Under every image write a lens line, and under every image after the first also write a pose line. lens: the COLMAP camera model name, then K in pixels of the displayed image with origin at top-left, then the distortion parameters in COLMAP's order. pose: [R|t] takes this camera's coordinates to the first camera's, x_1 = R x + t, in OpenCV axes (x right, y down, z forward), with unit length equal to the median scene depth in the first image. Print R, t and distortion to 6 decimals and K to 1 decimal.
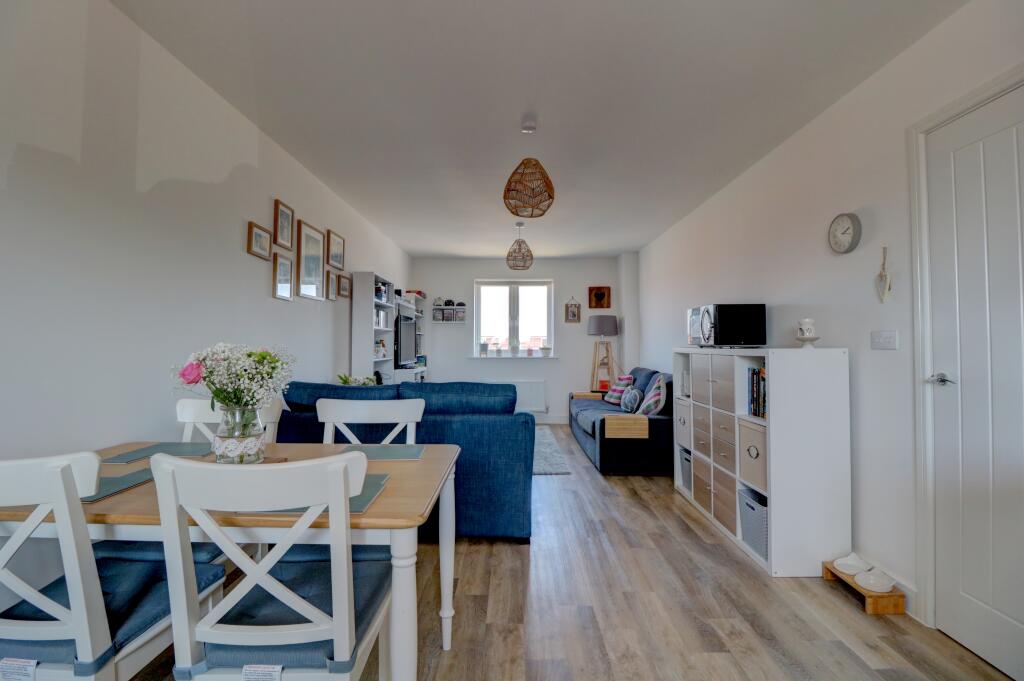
lens RADIAL K [[476.3, 0, 504.0], [0, 476.3, 332.0], [0, 0, 1]] dist [-0.017651, -0.000679]
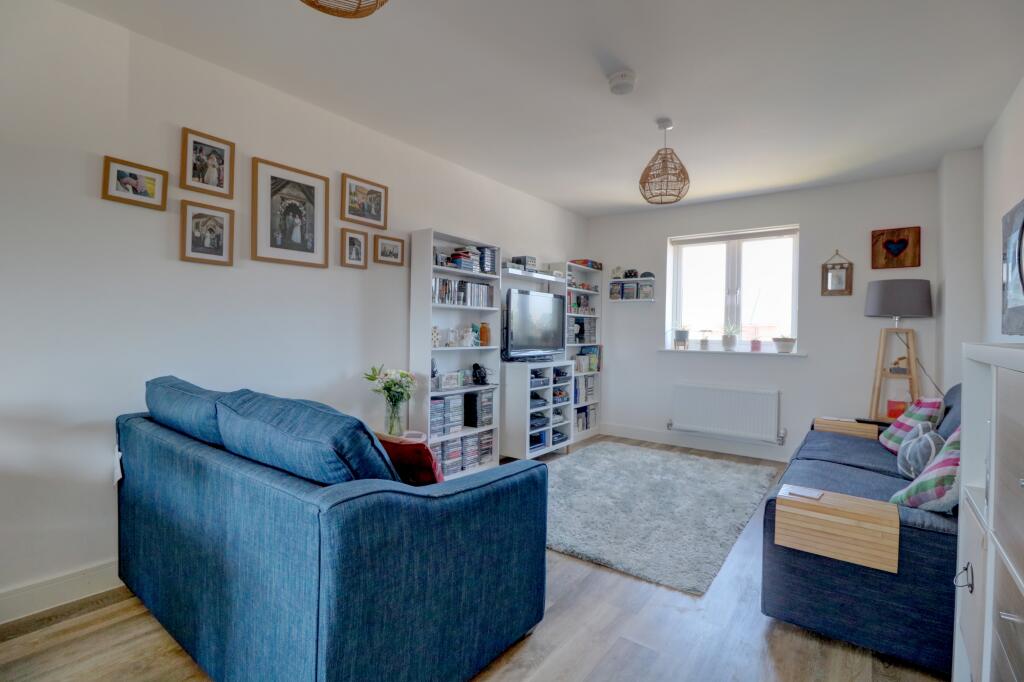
lens RADIAL K [[476.3, 0, 504.0], [0, 476.3, 332.5], [0, 0, 1]] dist [-0.017651, -0.000679]
pose [[0.804774, 0.014519, -0.593404, 0.160823], [0.000852, 0.999671, 0.025616, 0.009737], [0.593581, -0.021121, 0.804497, 0.300692]]
